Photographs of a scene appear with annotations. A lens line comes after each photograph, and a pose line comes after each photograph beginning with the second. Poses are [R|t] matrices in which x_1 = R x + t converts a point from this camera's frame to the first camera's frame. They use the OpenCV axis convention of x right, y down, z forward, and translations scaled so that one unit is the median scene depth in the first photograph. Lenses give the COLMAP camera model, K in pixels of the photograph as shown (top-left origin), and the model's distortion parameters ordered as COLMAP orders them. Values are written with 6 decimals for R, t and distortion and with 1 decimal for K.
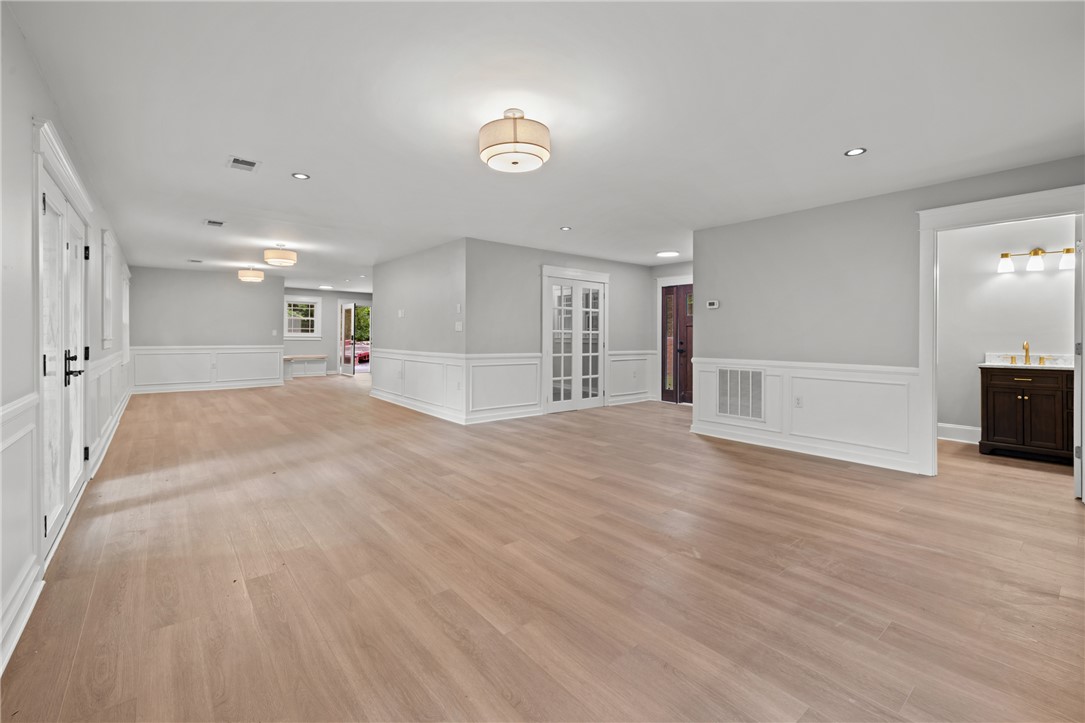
lens RADIAL K [[467.2, 0, 541.9], [0, 467.2, 333.9], [0, 0, 1]] dist [0.000076, -0.000232]
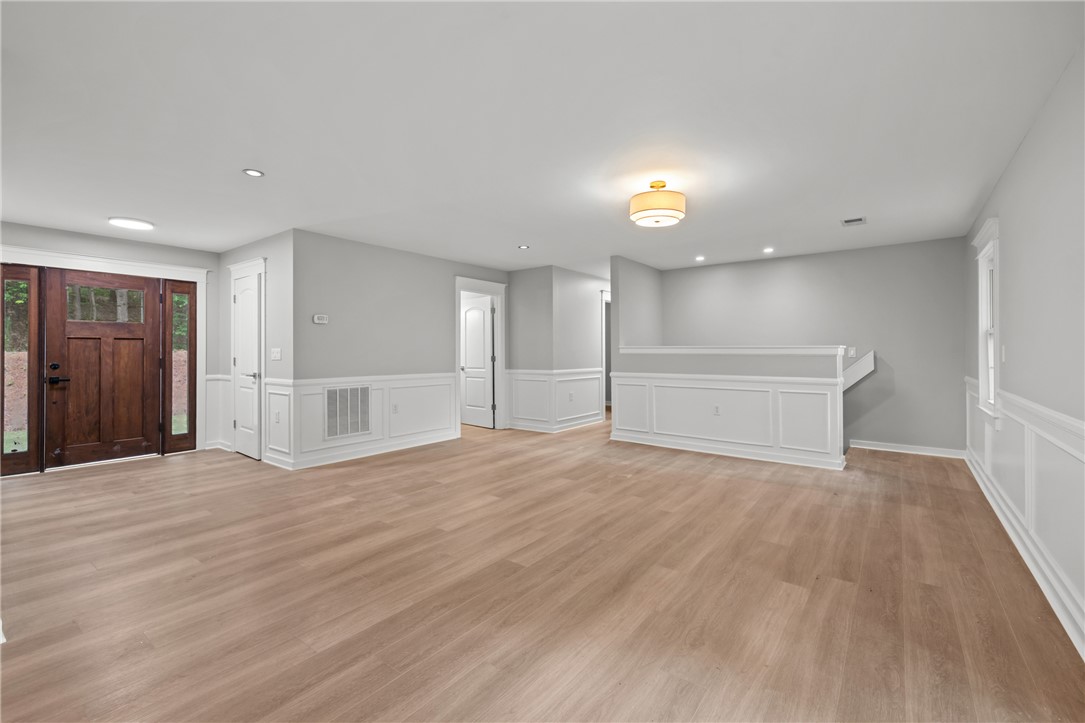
lens RADIAL K [[467.2, 0, 546.5], [0, 467.2, 351.5], [0, 0, 1]] dist [0.000076, -0.000232]
pose [[-0.239337, -0.000432, 0.970936, -0.932939], [-0.003197, 0.999995, -0.000343, -0.001430], [-0.970931, -0.003186, -0.239338, 1.210488]]
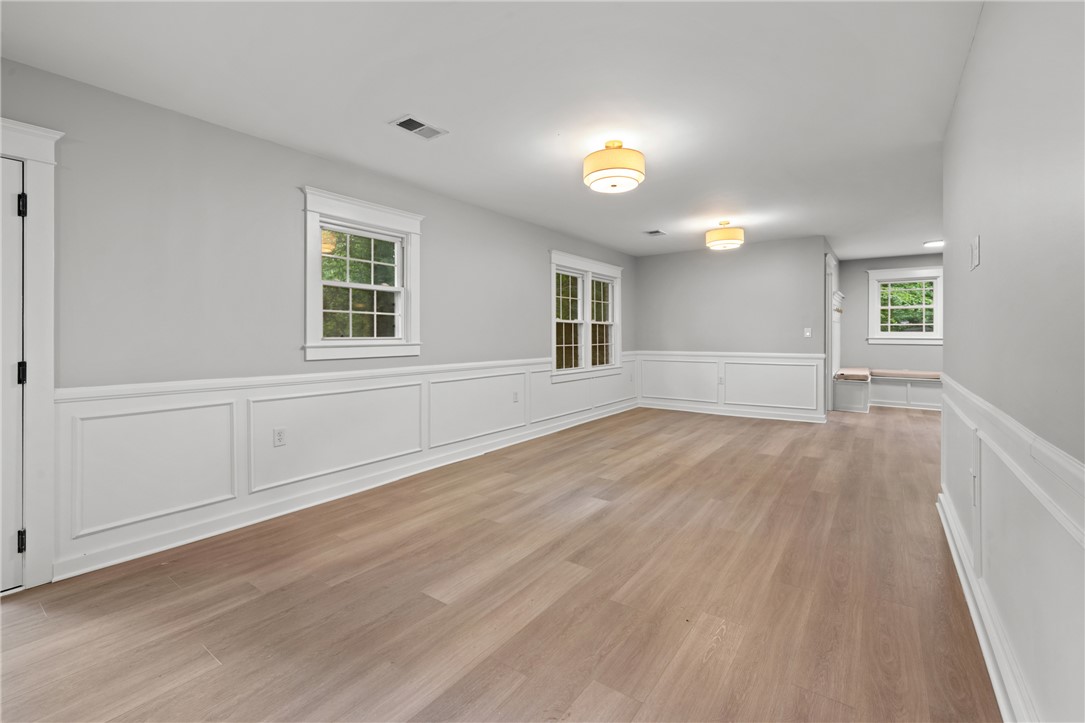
lens RADIAL K [[462.0, 0, 560.0], [0, 462.0, 341.0], [0, 0, 1]] dist [0.003108, 0.000149]
pose [[0.252322, 0.004257, -0.967634, -0.231145], [0.009867, 0.999927, 0.006972, 0.002972], [0.967593, -0.011307, 0.252262, 1.521552]]
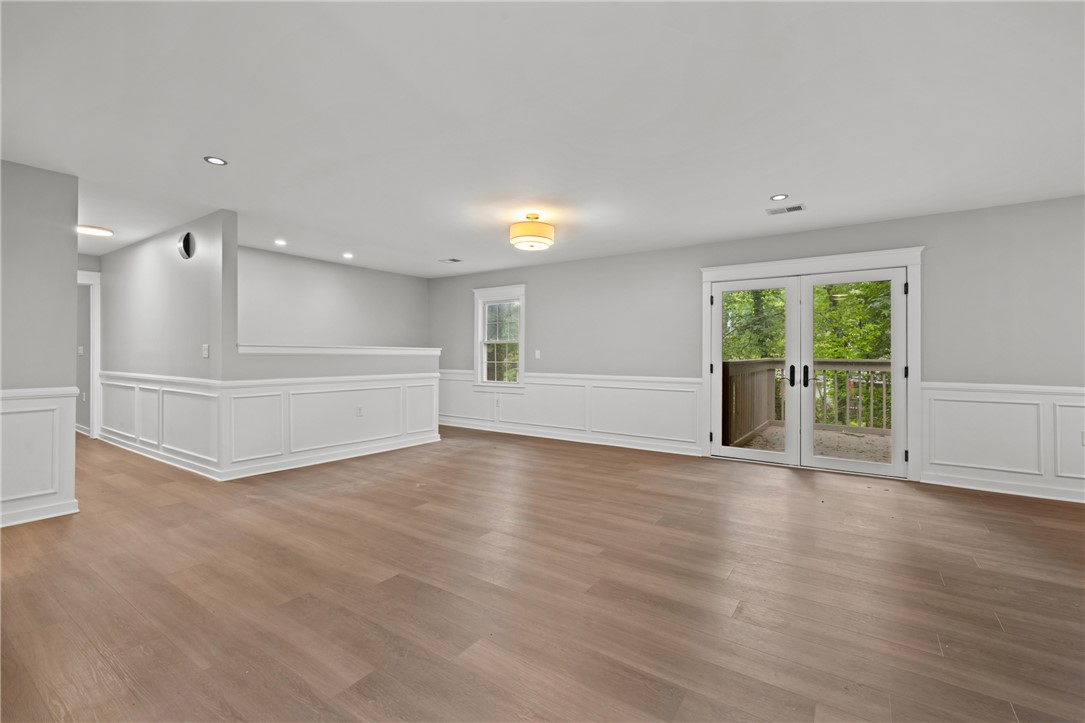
lens RADIAL K [[467.2, 0, 535.4], [0, 467.2, 342.3], [0, 0, 1]] dist [0.000076, -0.000232]
pose [[-0.963504, -0.013339, -0.267363, 0.267015], [-0.005736, 0.999557, -0.029196, 0.006248], [0.267634, -0.026596, -0.963154, 1.912456]]
